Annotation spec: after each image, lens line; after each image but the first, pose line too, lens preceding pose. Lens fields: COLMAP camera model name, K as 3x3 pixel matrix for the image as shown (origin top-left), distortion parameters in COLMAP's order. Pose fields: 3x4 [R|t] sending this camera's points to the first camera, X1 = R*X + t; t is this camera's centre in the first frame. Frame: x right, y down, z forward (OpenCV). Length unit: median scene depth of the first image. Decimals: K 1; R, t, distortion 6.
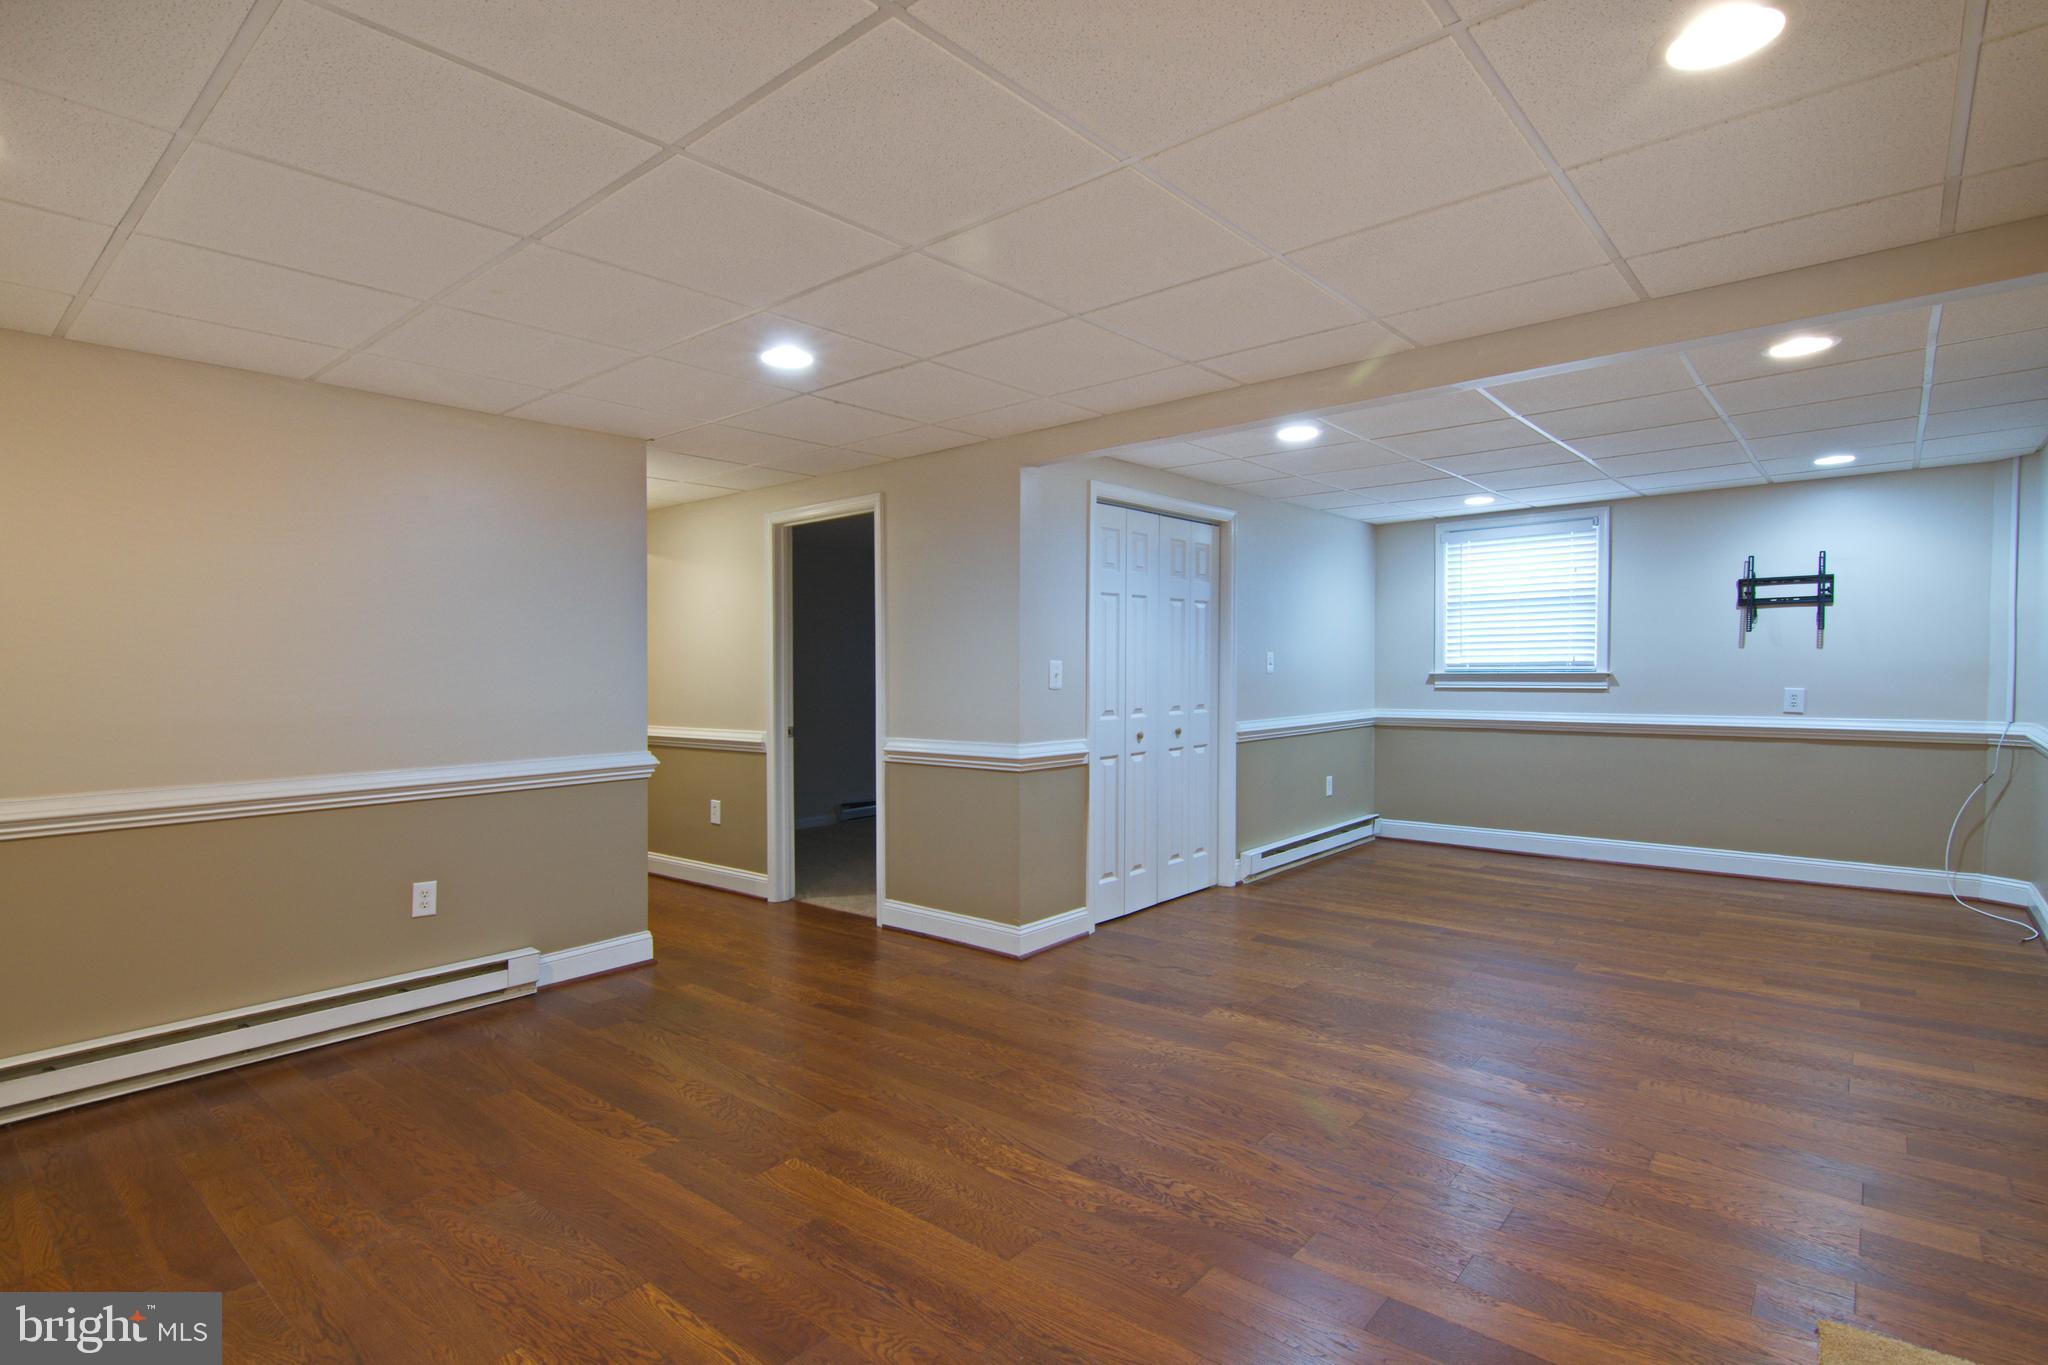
lens RADIAL K [[1001.8, 0, 1037.0], [0, 1001.8, 684.9], [0, 0, 1]] dist [0.003909, 0.000748]
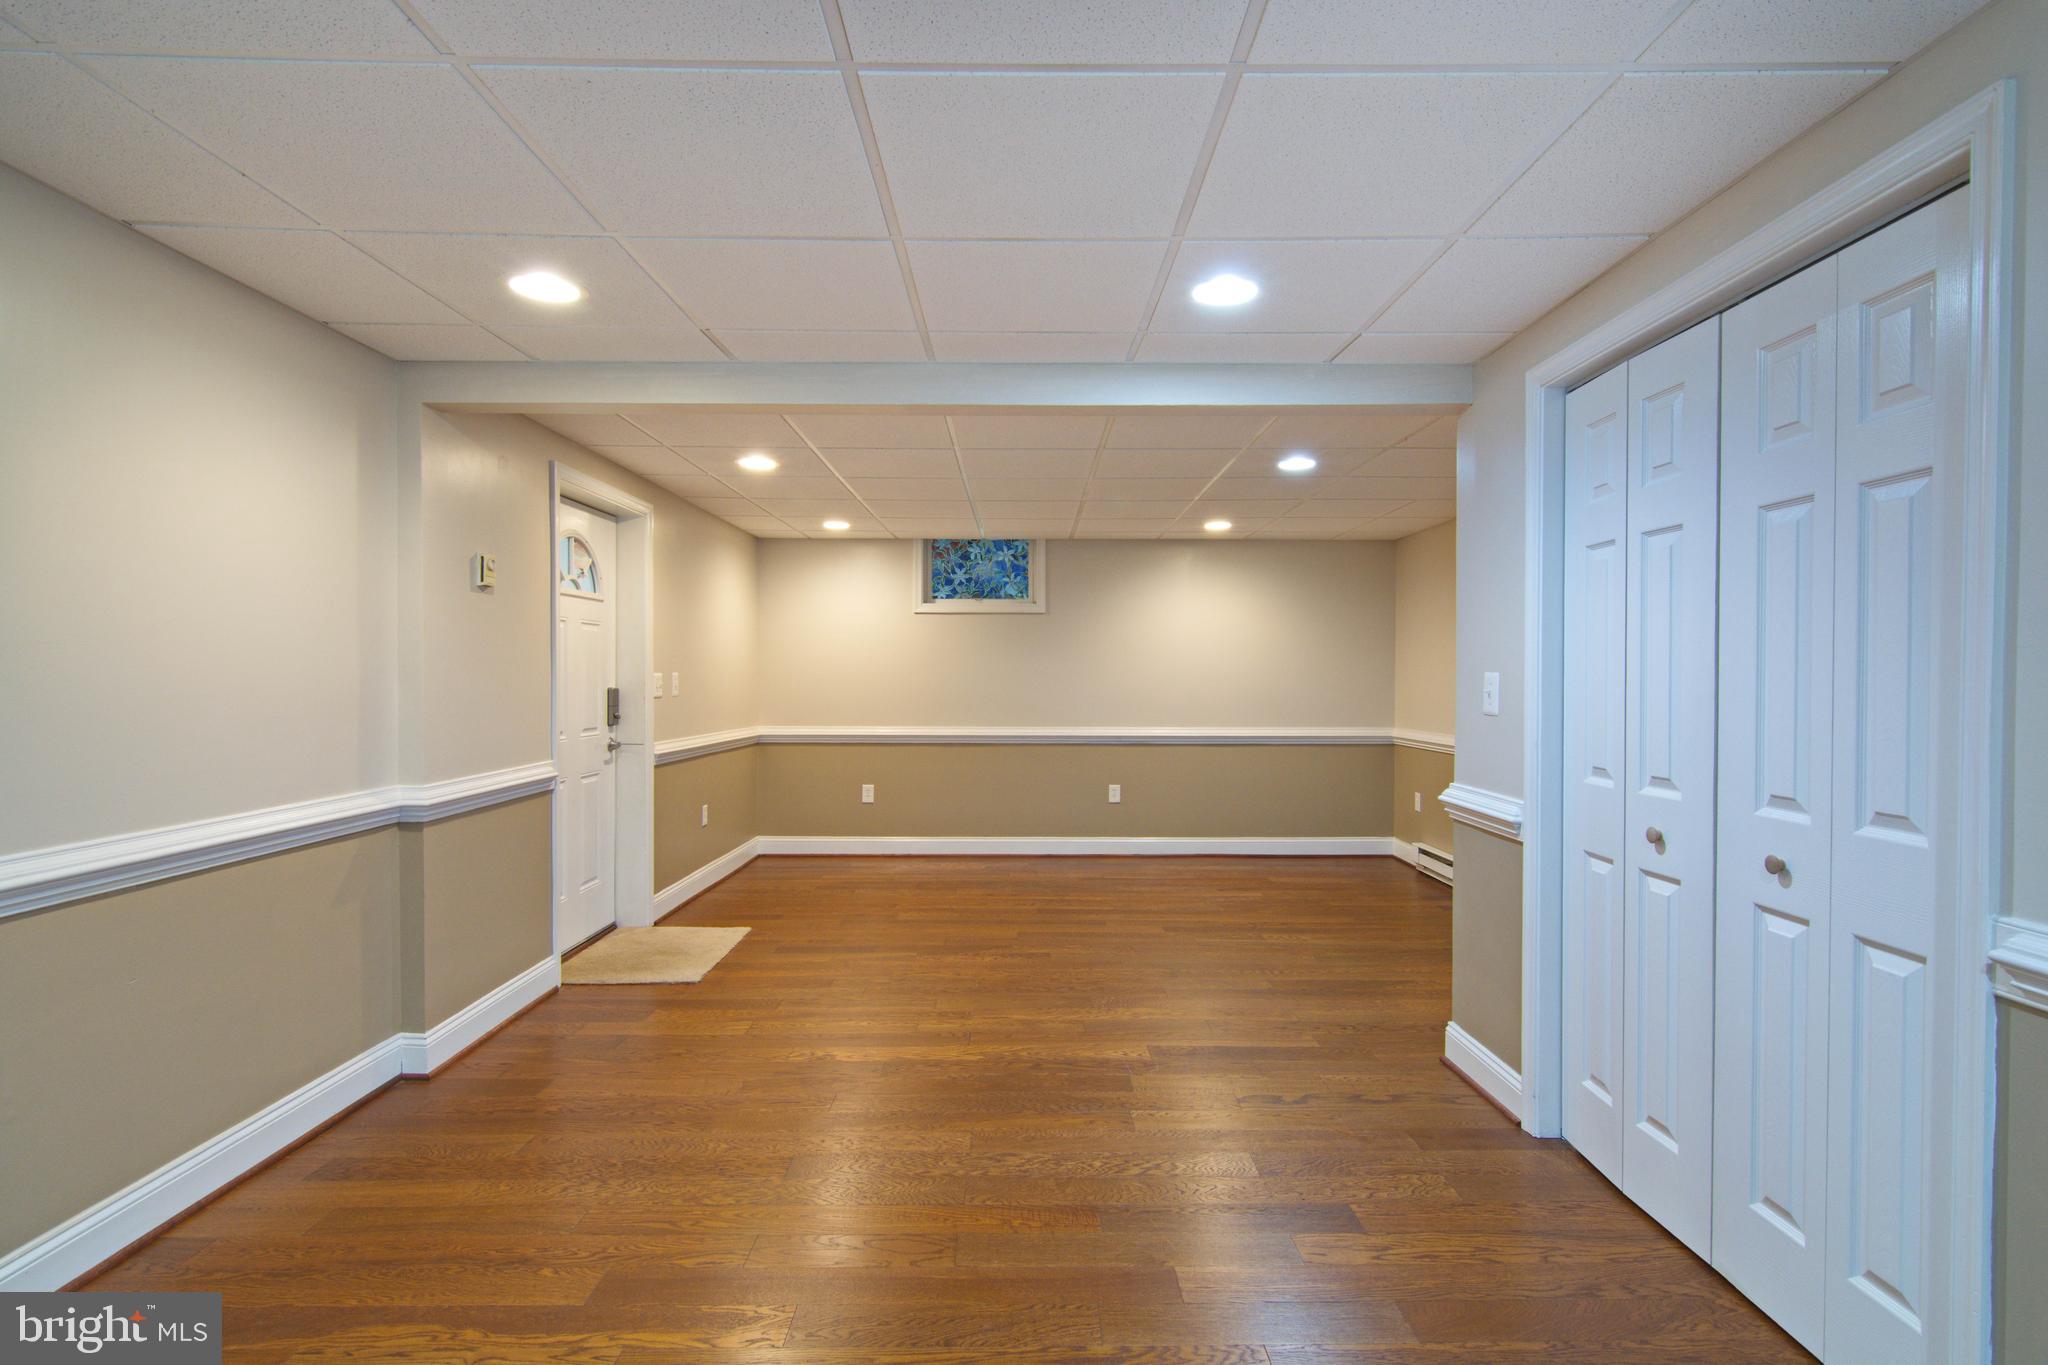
lens RADIAL K [[1001.8, 0, 1030.1], [0, 1001.8, 680.6], [0, 0, 1]] dist [0.003909, 0.000748]
pose [[-0.757678, 0.011395, -0.652529, 0.821625], [-0.005469, 0.999702, 0.023808, -0.039365], [0.652606, 0.021608, -0.757390, 1.551898]]
